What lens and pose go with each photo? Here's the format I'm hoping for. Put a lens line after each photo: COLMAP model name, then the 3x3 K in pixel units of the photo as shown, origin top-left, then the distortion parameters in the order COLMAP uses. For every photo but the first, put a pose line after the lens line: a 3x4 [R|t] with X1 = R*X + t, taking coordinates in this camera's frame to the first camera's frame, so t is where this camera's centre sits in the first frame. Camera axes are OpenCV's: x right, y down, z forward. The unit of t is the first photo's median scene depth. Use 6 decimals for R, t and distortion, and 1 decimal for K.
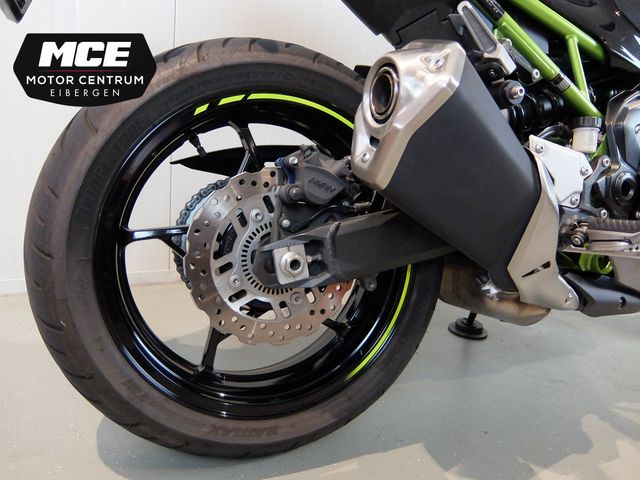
lens RADIAL K [[479.4, 0, 320.0], [0, 479.4, 240.0], [0, 0, 1]] dist [-0.038321, -0.004427]
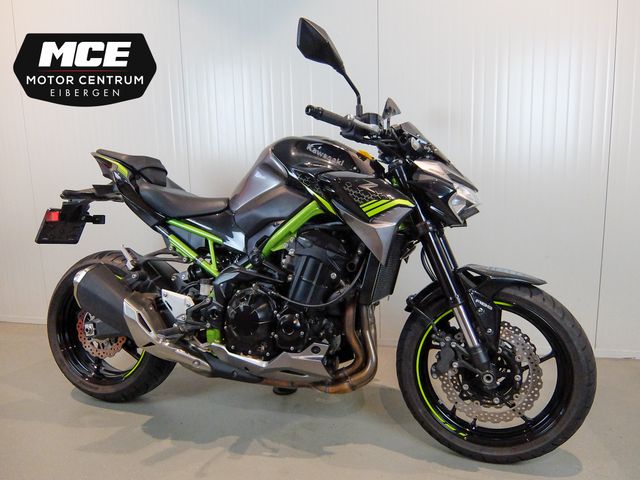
lens RADIAL K [[479.4, 0, 320.0], [0, 479.4, 240.0], [0, 0, 1]] dist [-0.038321, -0.004427]
pose [[0.757778, -0.002789, -0.652507, 2.921840], [-0.071742, 0.993572, -0.087563, -0.348002], [0.648557, 0.113165, 0.752707, -0.382687]]
